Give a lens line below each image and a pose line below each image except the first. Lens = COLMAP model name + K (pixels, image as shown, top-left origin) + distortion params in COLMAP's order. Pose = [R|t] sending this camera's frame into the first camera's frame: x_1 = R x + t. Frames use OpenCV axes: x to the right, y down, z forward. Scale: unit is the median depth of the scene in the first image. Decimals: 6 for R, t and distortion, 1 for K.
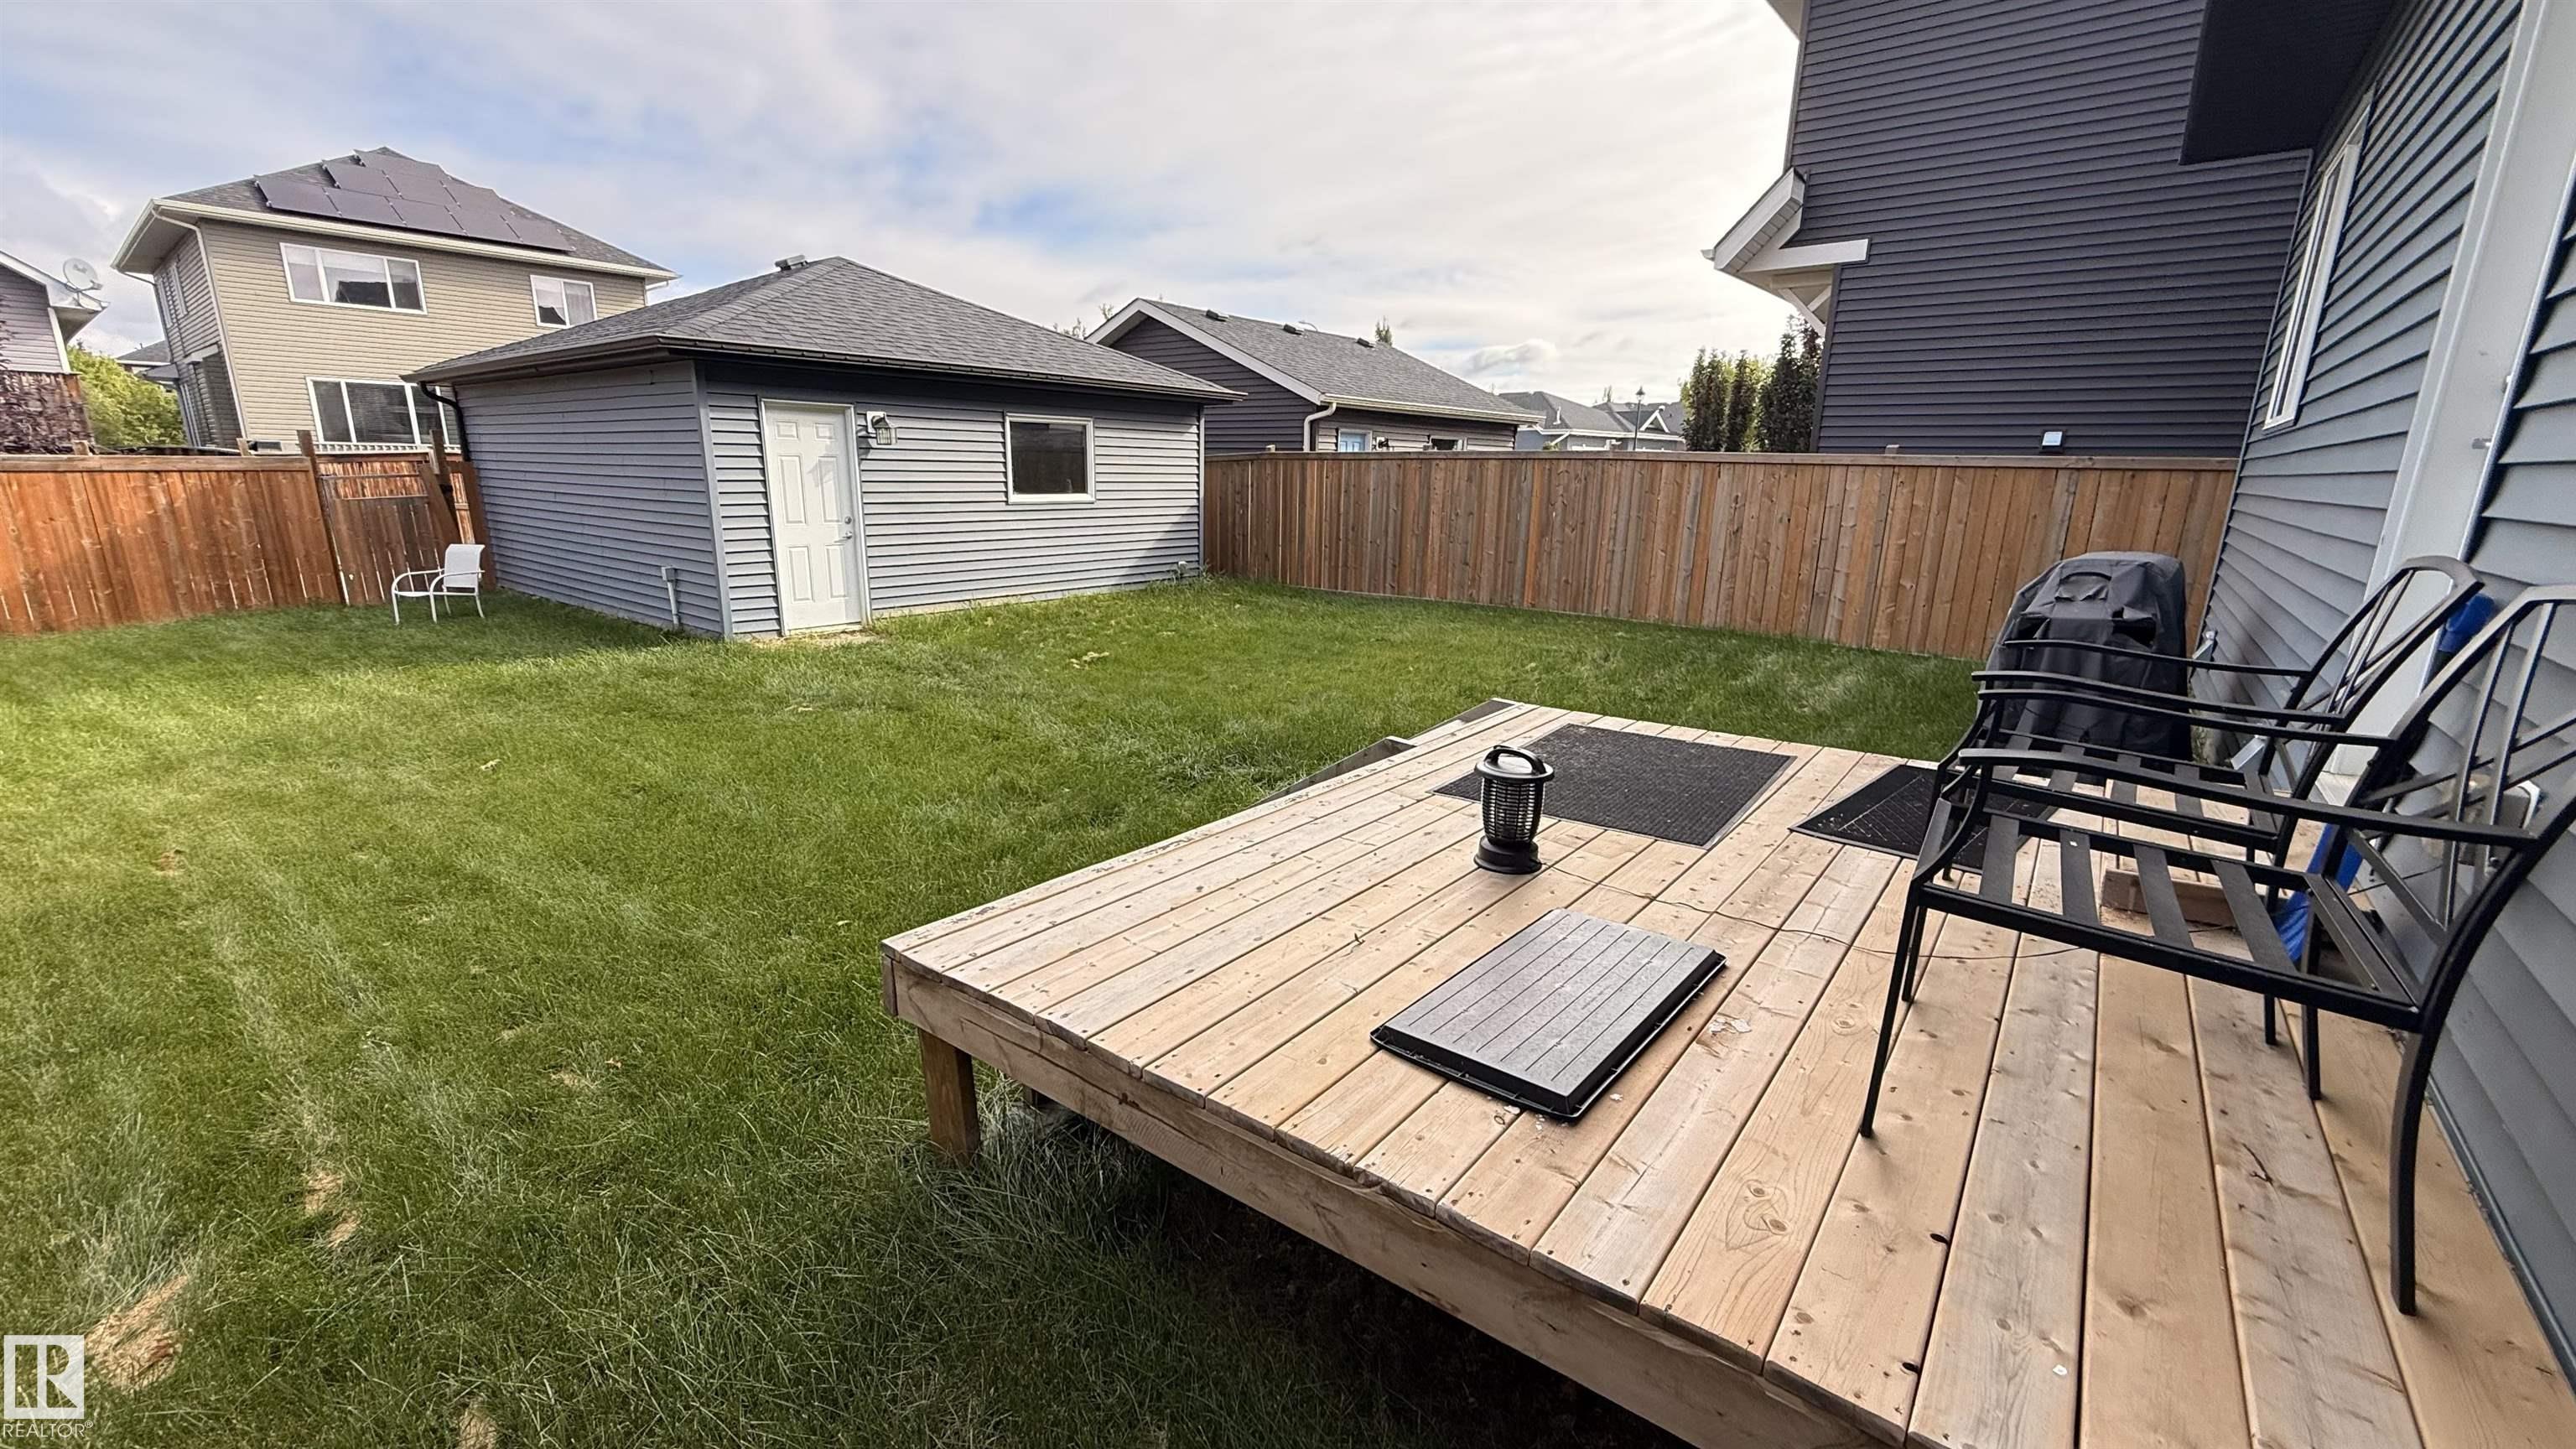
lens RADIAL K [[1027.2, 0, 1286.2], [0, 1027.2, 725.4], [0, 0, 1]] dist [0.003021, -0.000195]
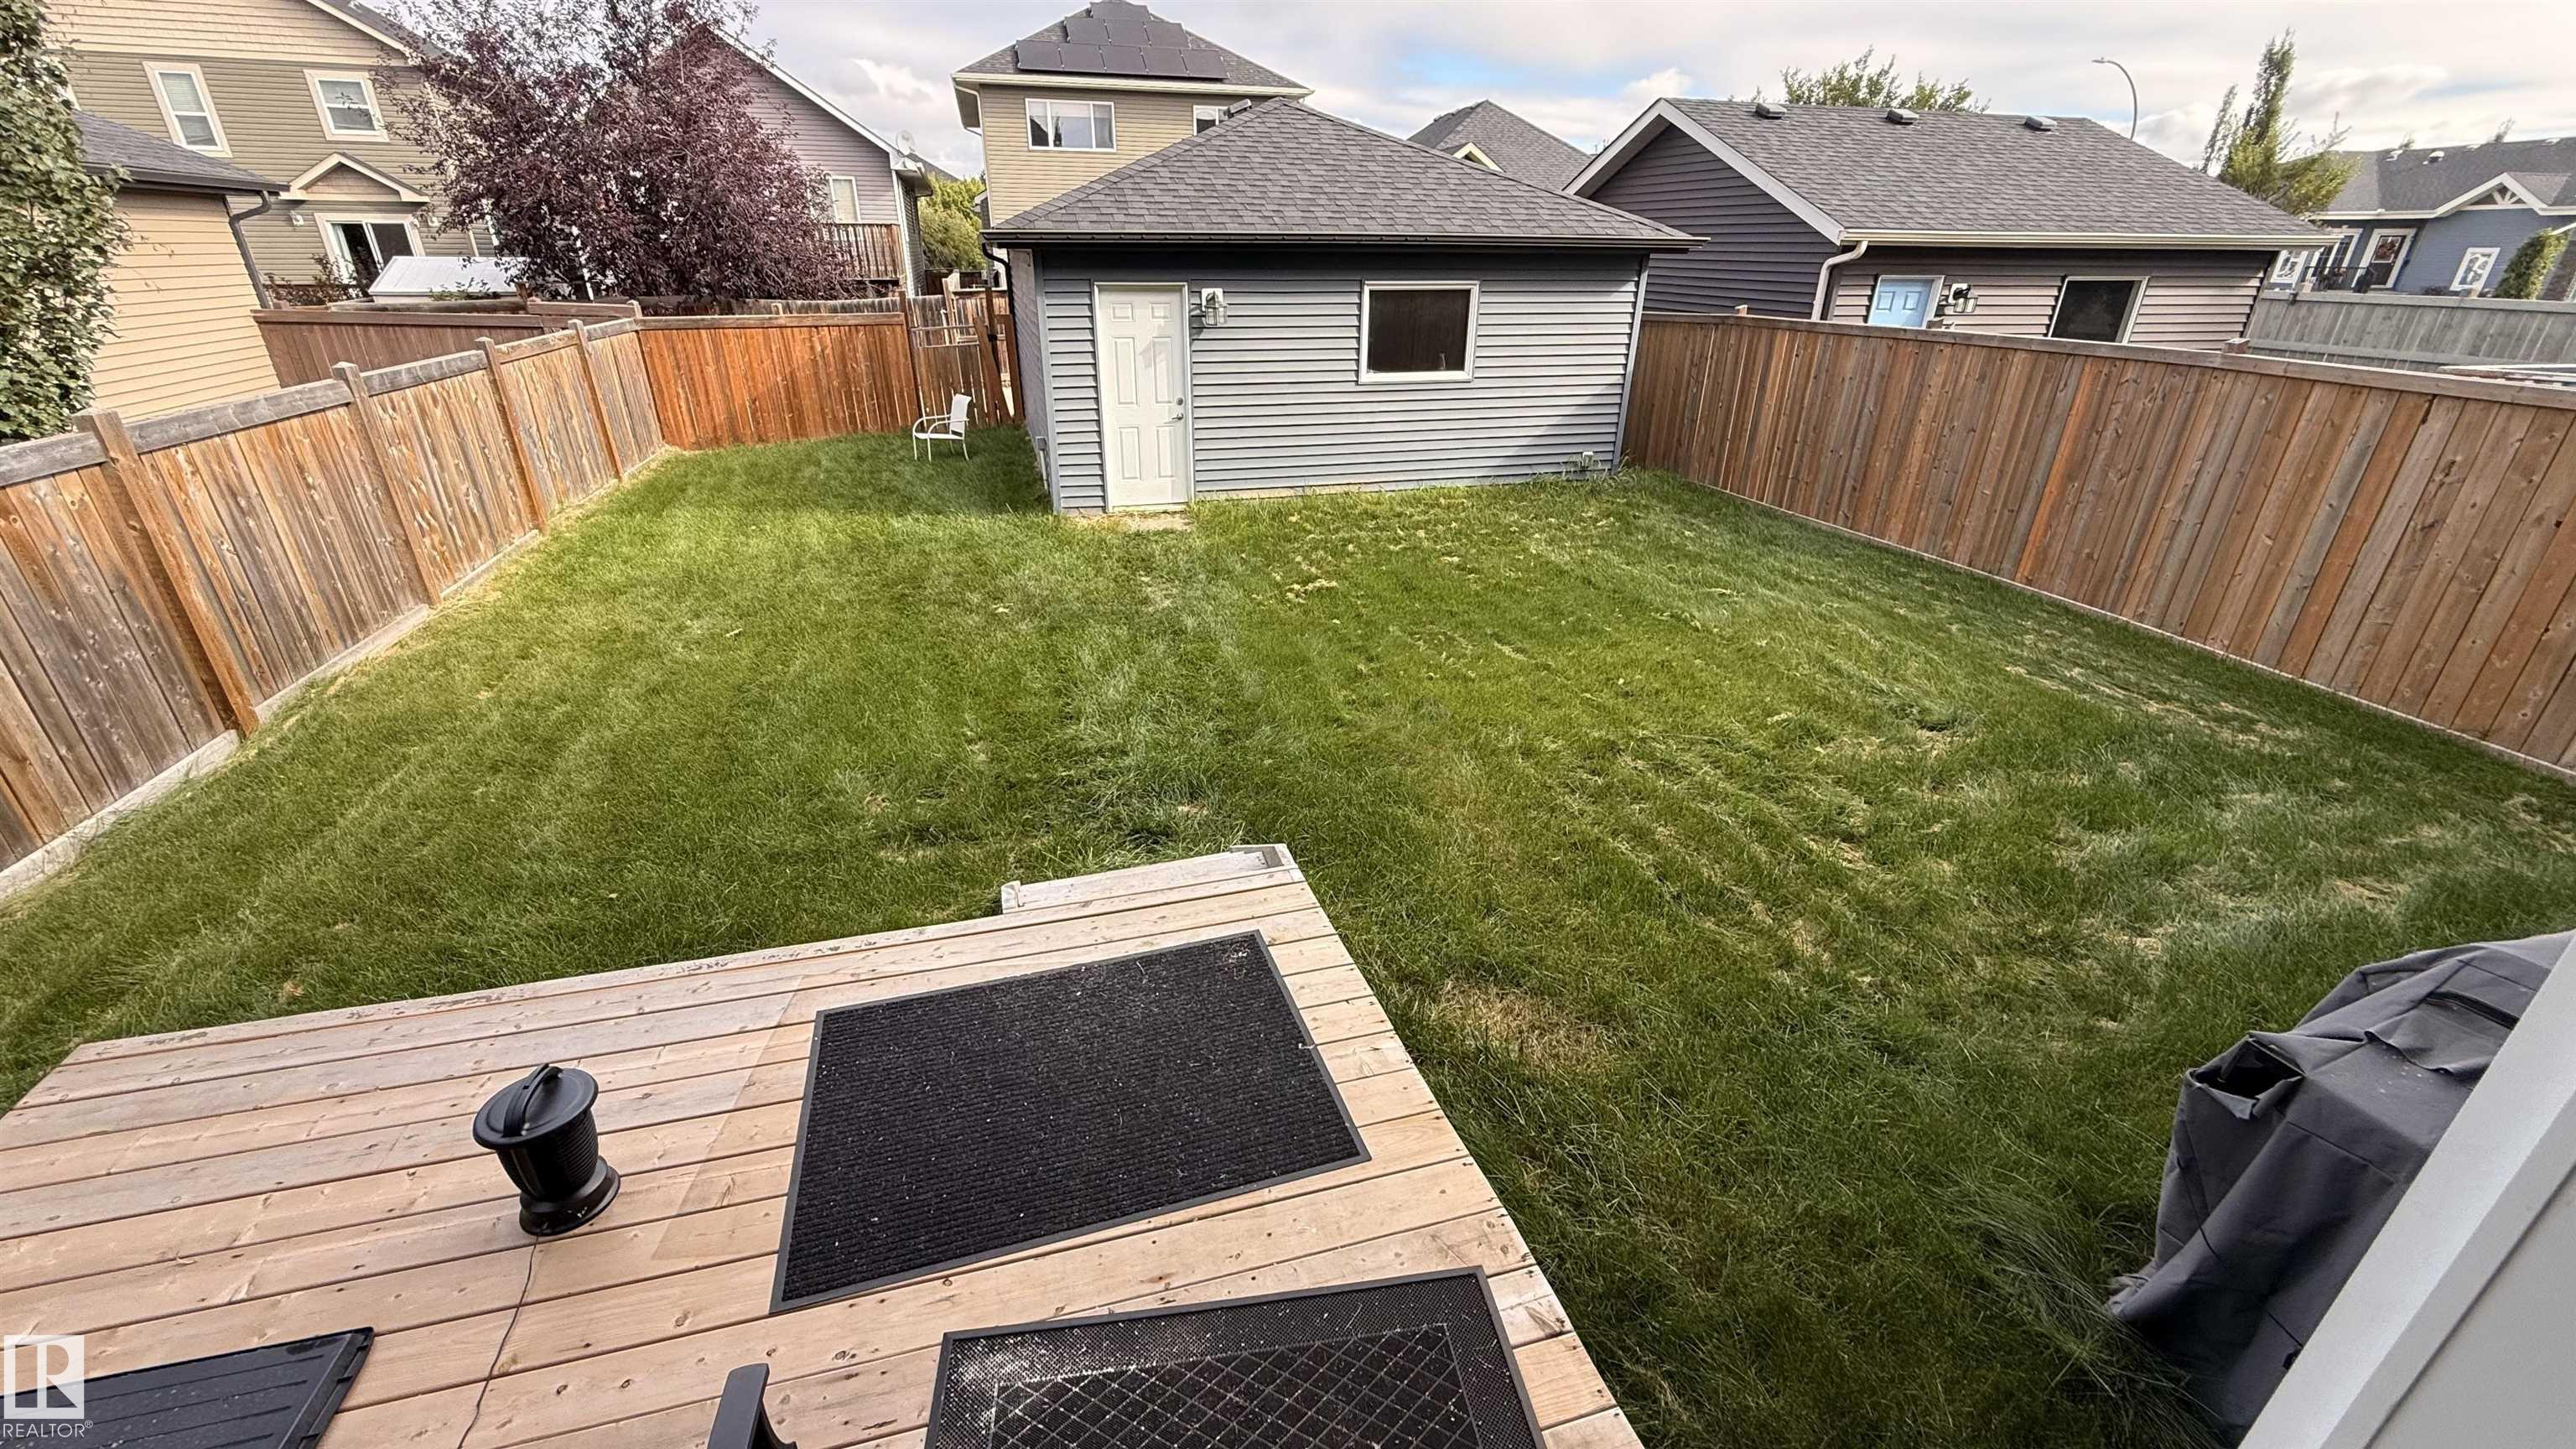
lens RADIAL K [[1027.2, 0, 1286.1], [0, 1027.2, 727.8], [0, 0, 1]] dist [0.003021, -0.000195]
pose [[0.809310, 0.240173, -0.536036, 0.244474], [-0.138115, 0.964809, 0.223759, -0.114322], [0.570913, -0.107056, 0.814001, 0.176437]]
